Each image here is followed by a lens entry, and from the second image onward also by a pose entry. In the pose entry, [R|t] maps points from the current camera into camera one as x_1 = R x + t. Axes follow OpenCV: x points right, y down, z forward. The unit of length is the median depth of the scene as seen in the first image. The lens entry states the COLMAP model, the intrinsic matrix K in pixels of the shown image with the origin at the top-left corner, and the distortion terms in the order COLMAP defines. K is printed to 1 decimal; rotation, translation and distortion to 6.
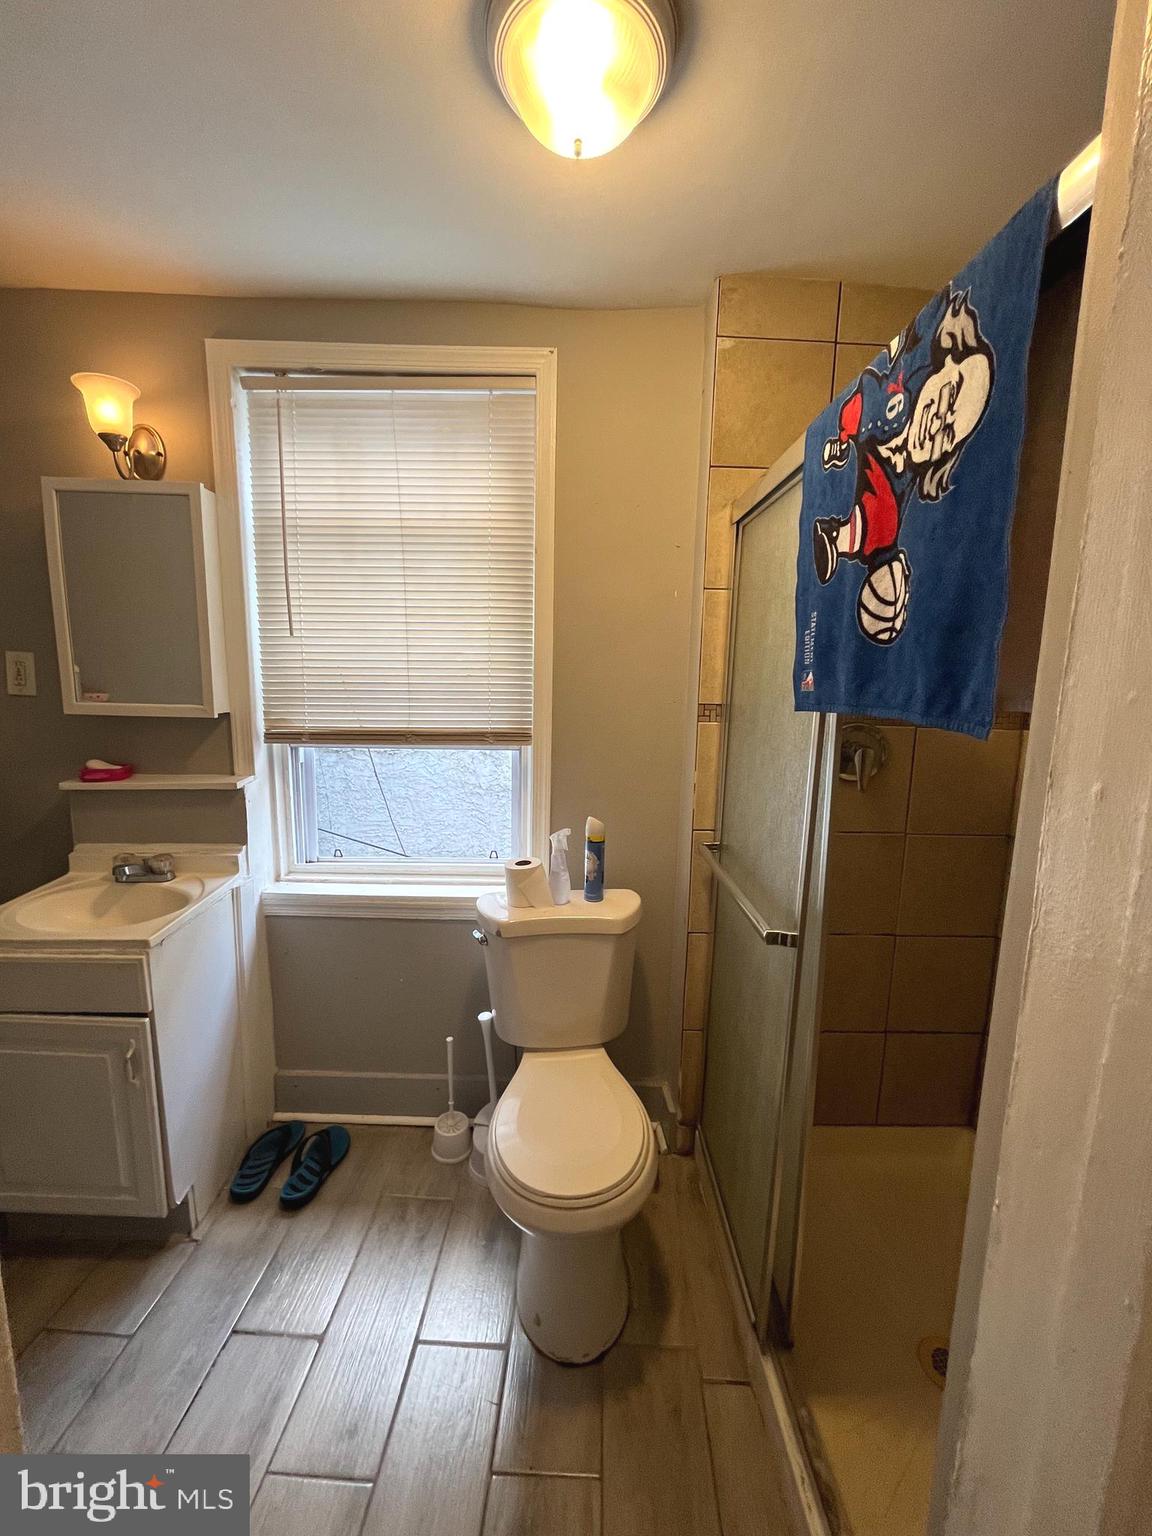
lens RADIAL K [[623.9, 0, 576.0], [0, 623.9, 768.0], [0, 0, 1]] dist [-0.001517, -0.000469]
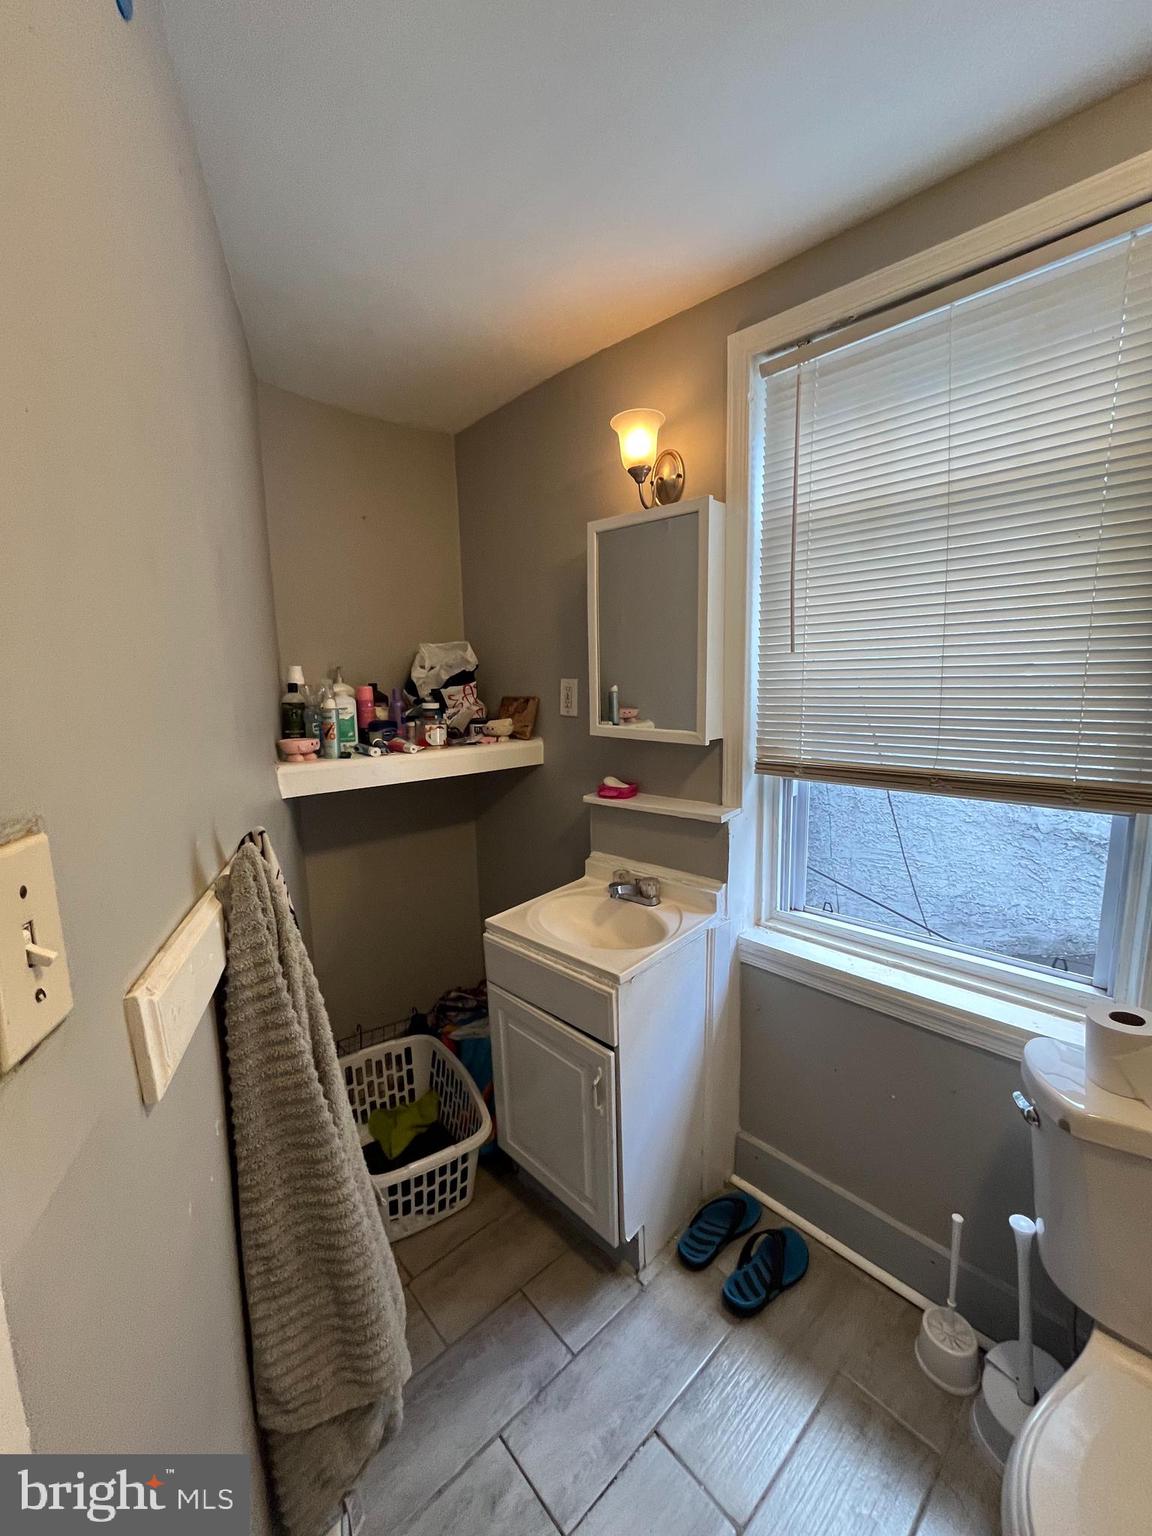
lens RADIAL K [[623.9, 0, 576.0], [0, 623.9, 768.0], [0, 0, 1]] dist [-0.001517, -0.000469]
pose [[0.703757, 0.075297, -0.706439, -0.051191], [-0.074273, 0.996716, 0.032245, -0.062410], [0.706547, 0.029776, 0.707039, 0.199539]]
